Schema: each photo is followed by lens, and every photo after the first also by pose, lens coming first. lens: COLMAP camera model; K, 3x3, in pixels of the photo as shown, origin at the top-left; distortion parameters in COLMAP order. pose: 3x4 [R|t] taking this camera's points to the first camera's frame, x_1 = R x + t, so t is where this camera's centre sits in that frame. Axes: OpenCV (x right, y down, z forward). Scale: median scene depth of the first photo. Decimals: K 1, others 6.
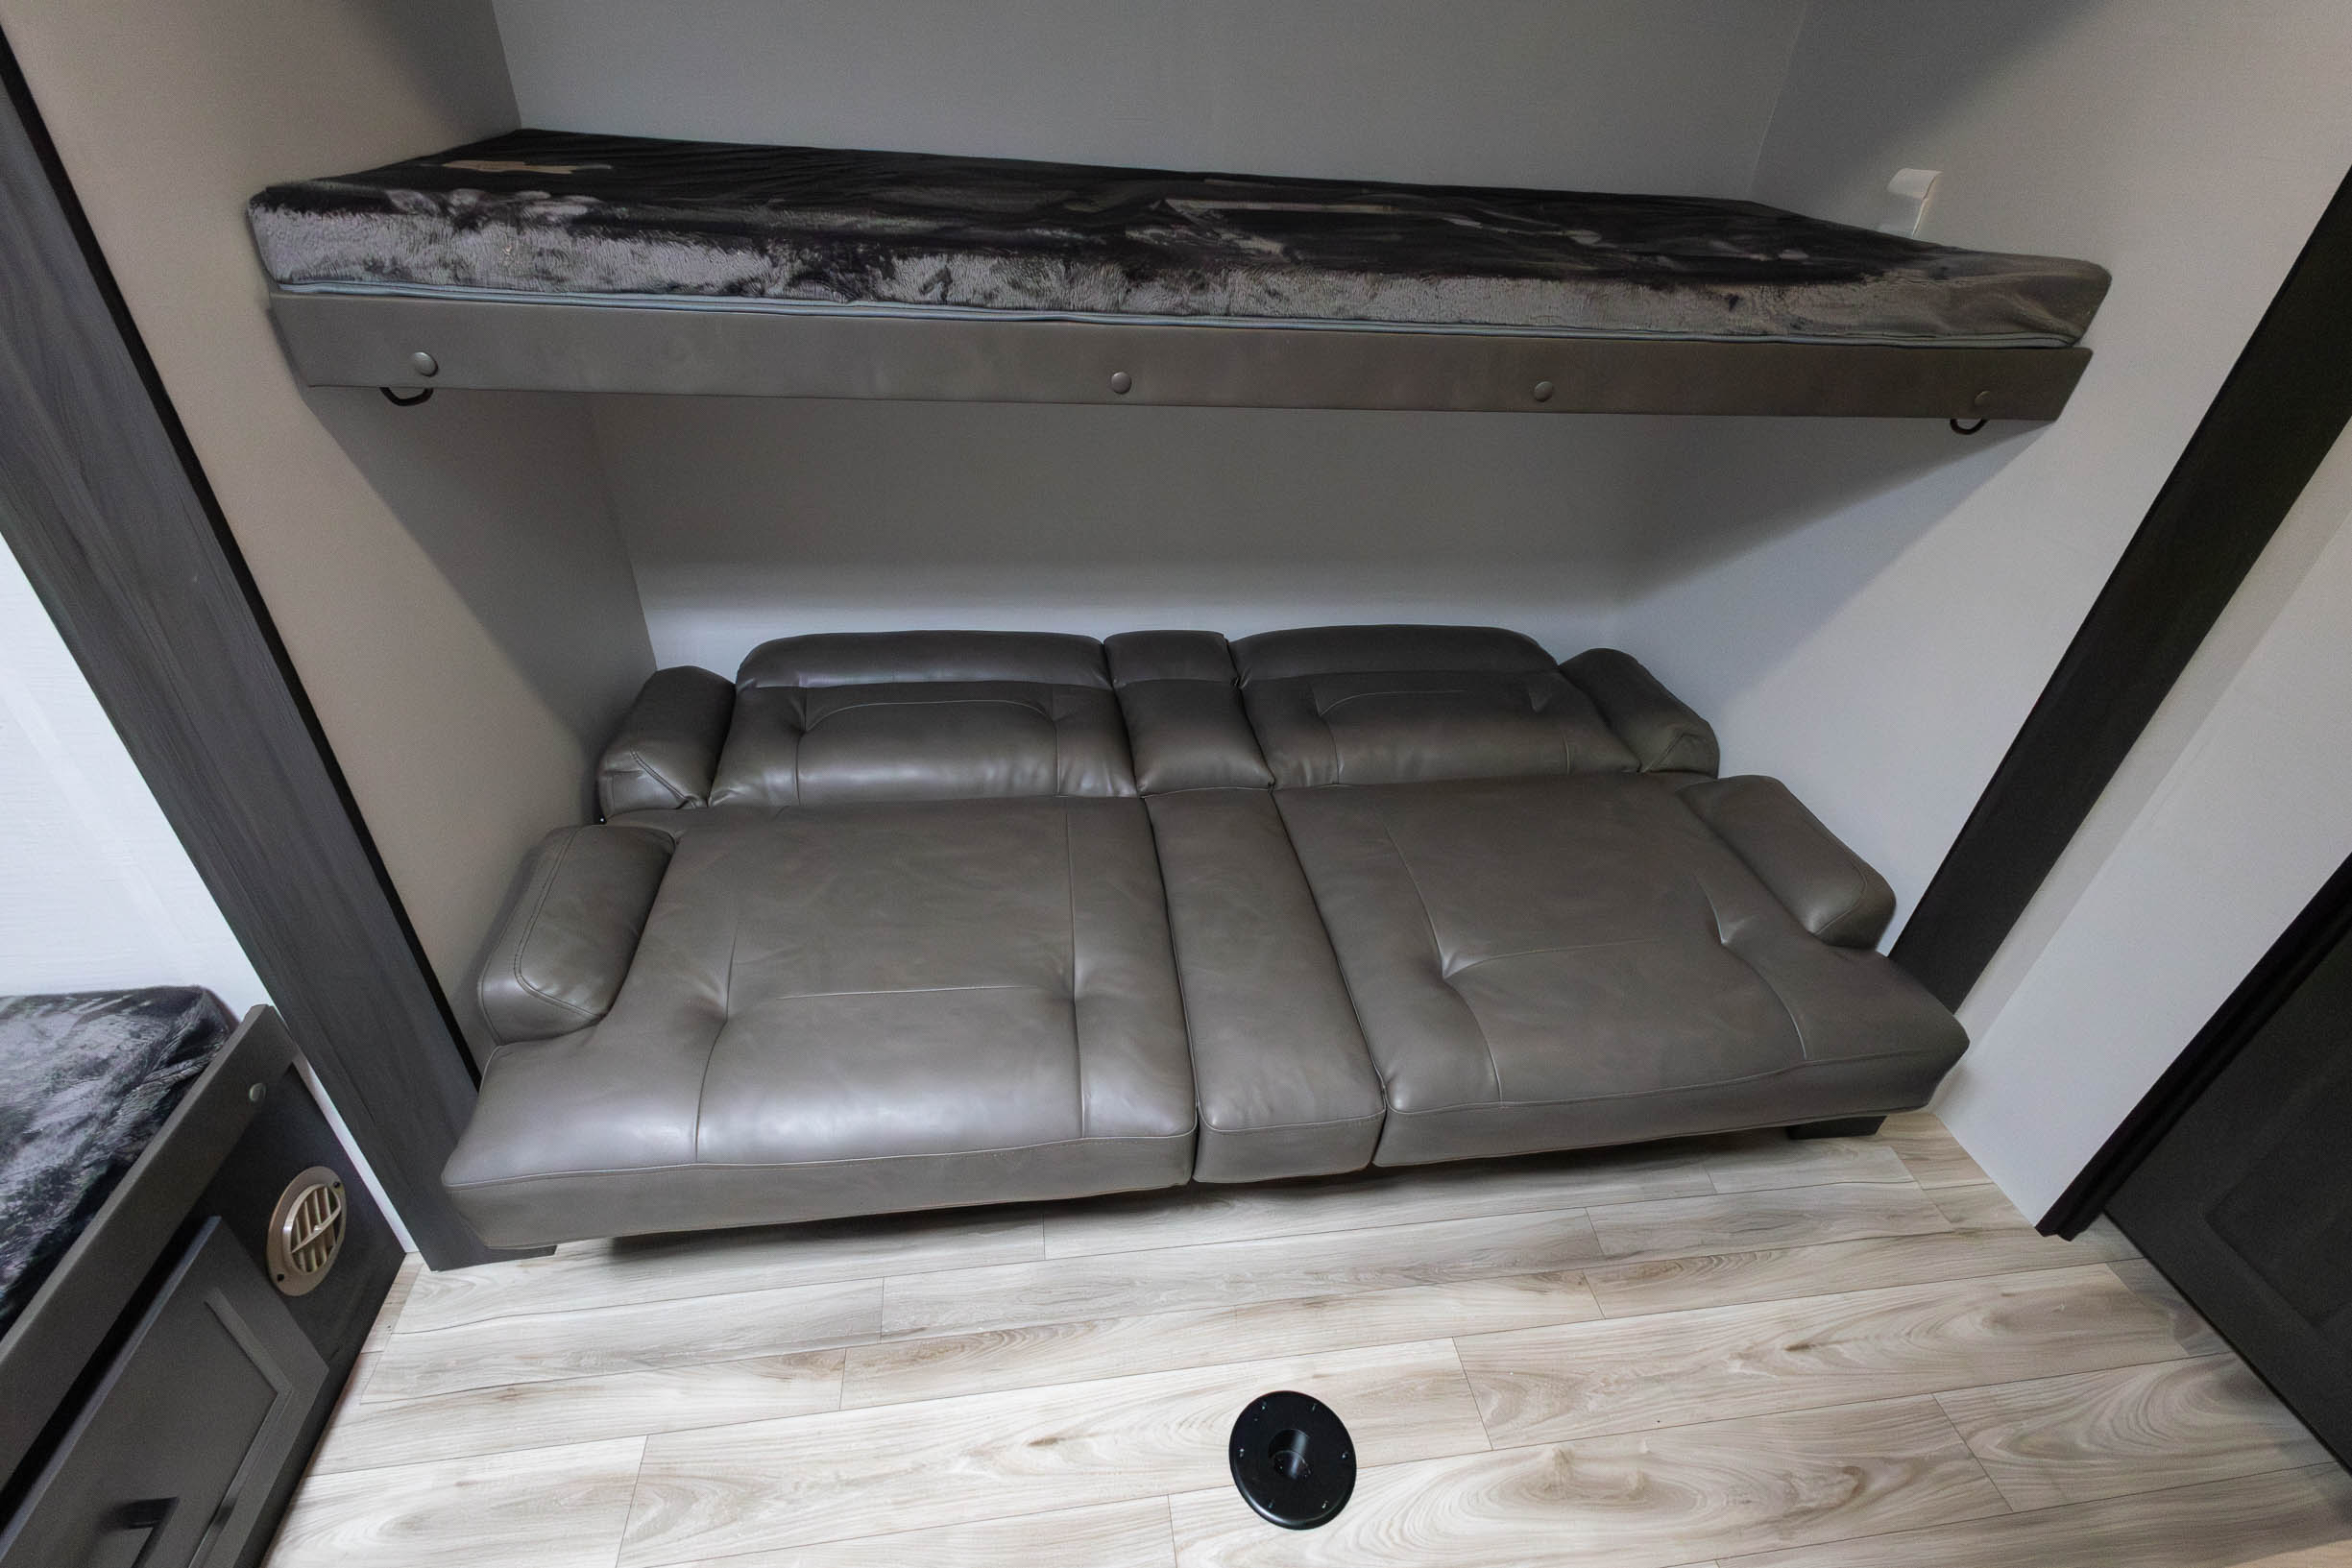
lens RADIAL K [[1068.7, 0, 1179.7], [0, 1068.7, 776.7], [0, 0, 1]] dist [0.009712, -0.004435]
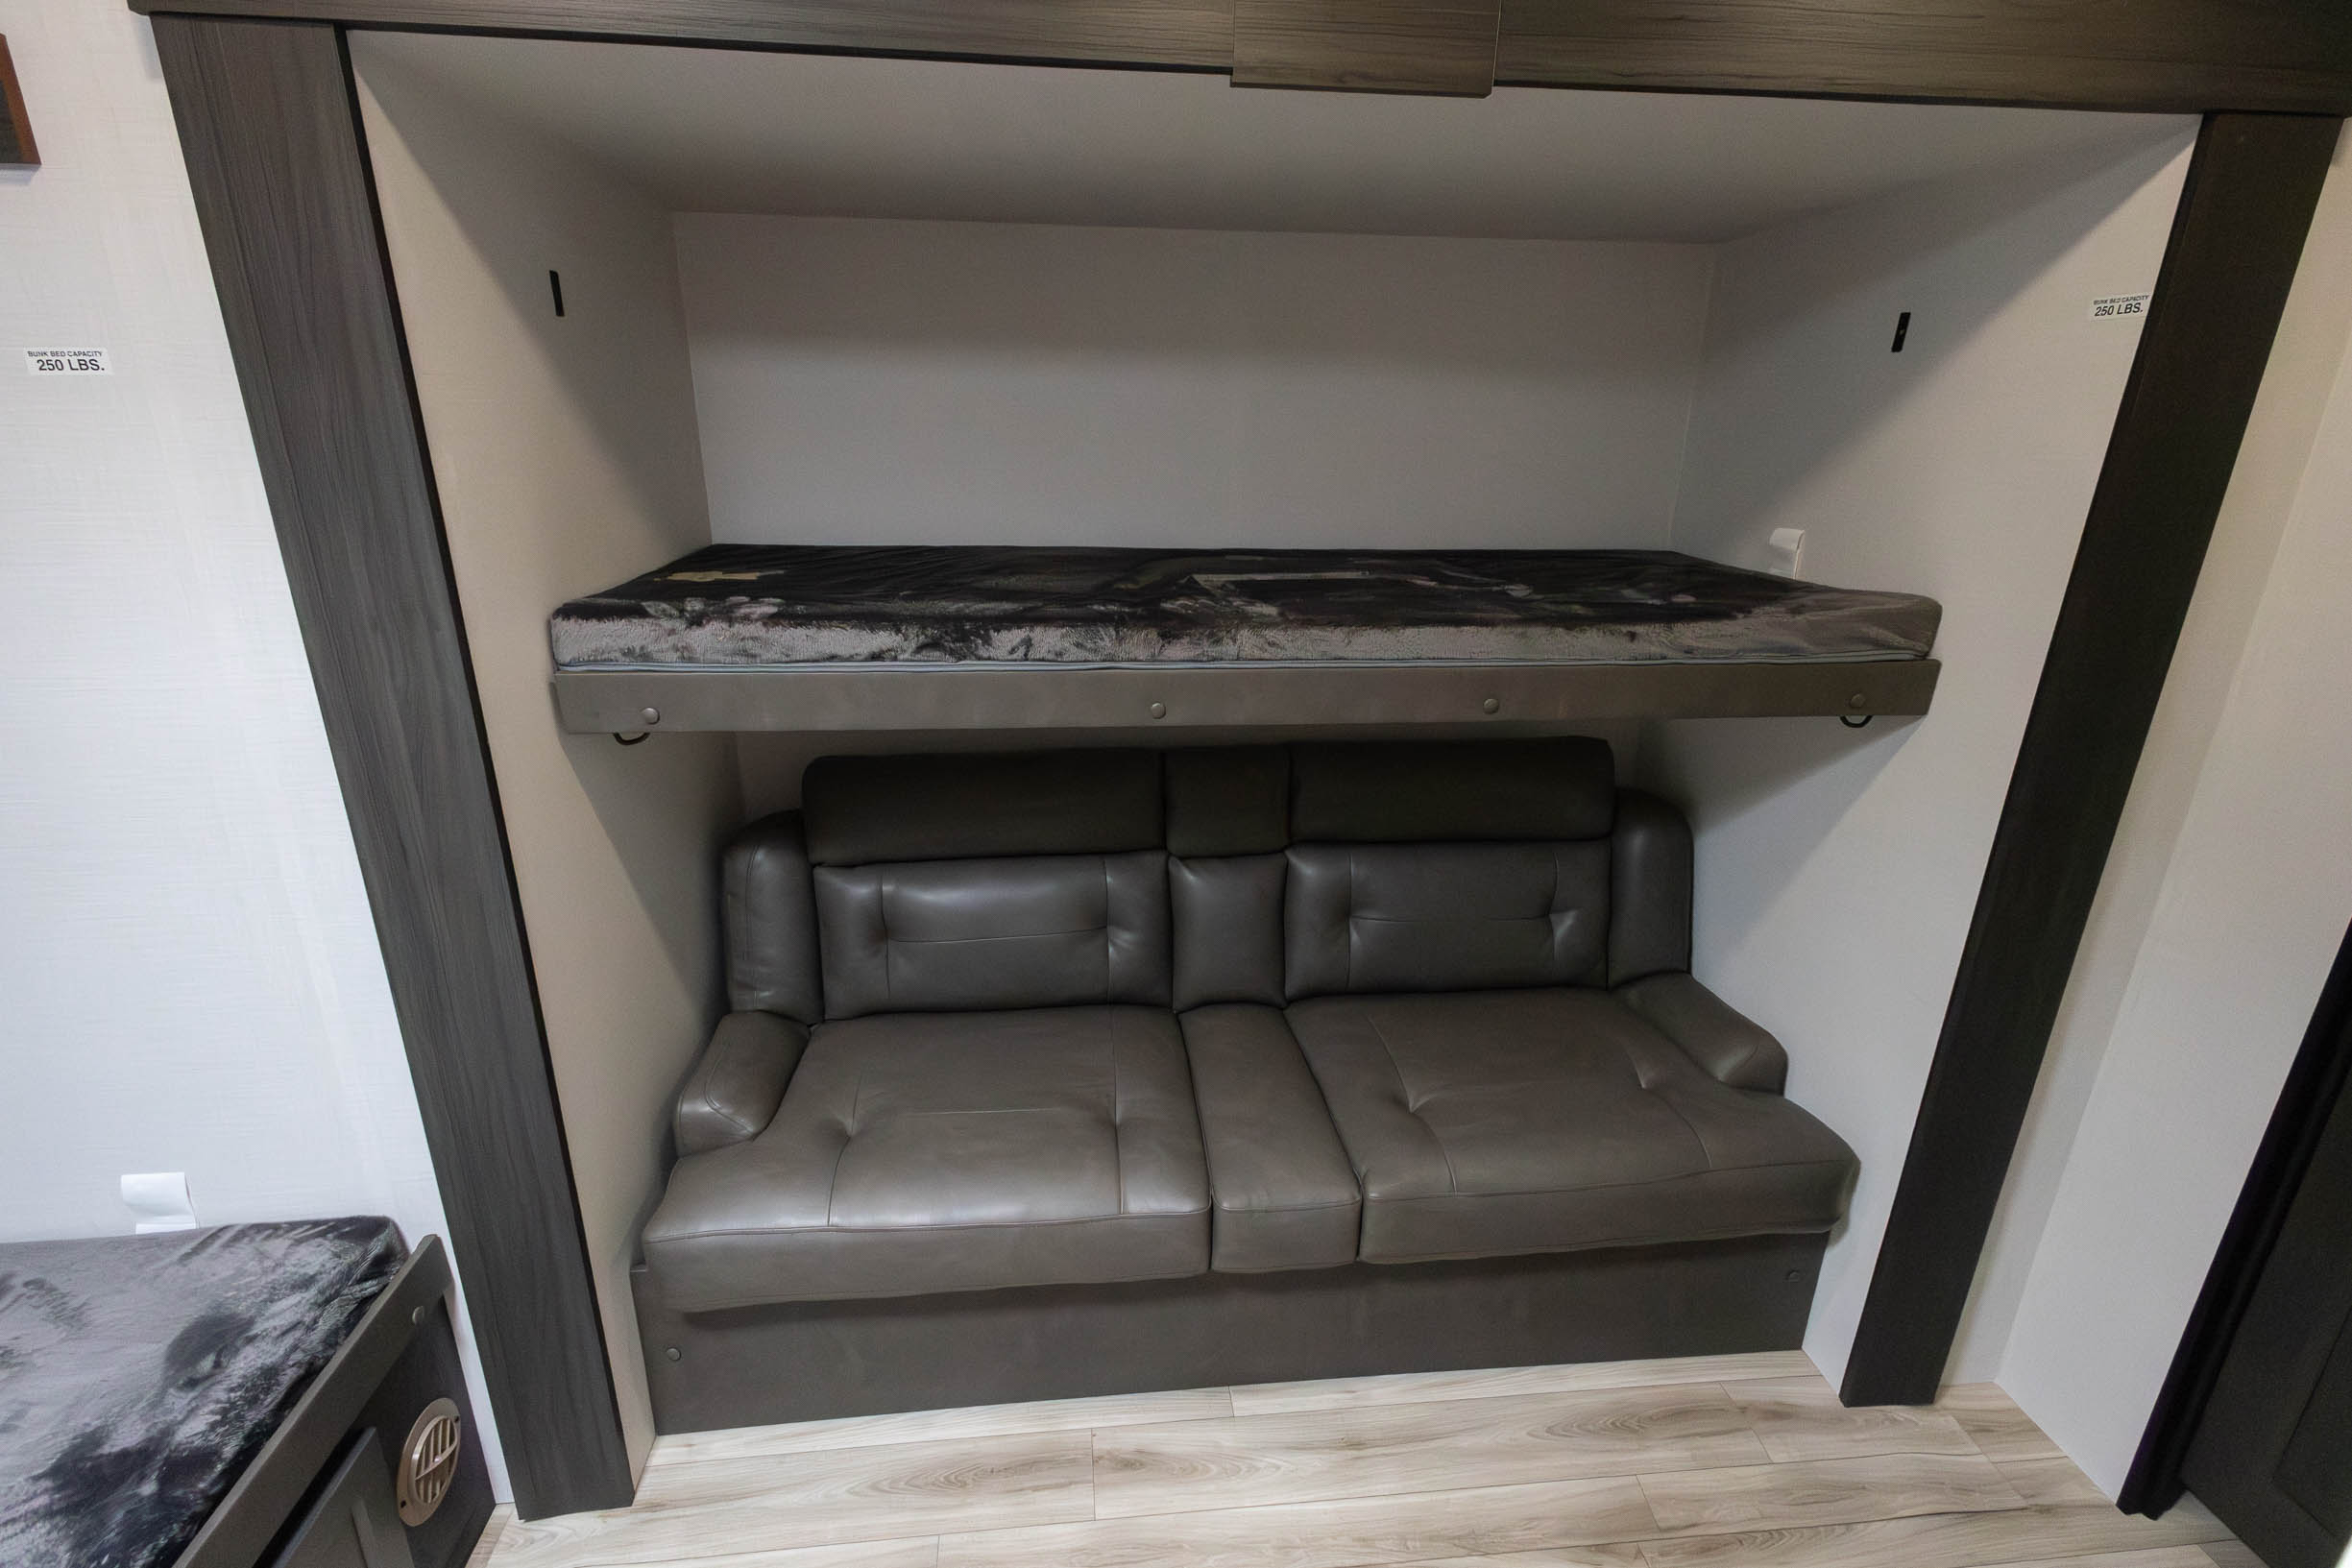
lens RADIAL K [[1068.7, 0, 1170.3], [0, 1068.7, 771.2], [0, 0, 1]] dist [0.009712, -0.004435]
pose [[0.998060, -0.028254, -0.055483, 0.028981], [0.011813, 0.960856, -0.276795, 0.060345], [0.061132, 0.275603, 0.959326, -0.217121]]
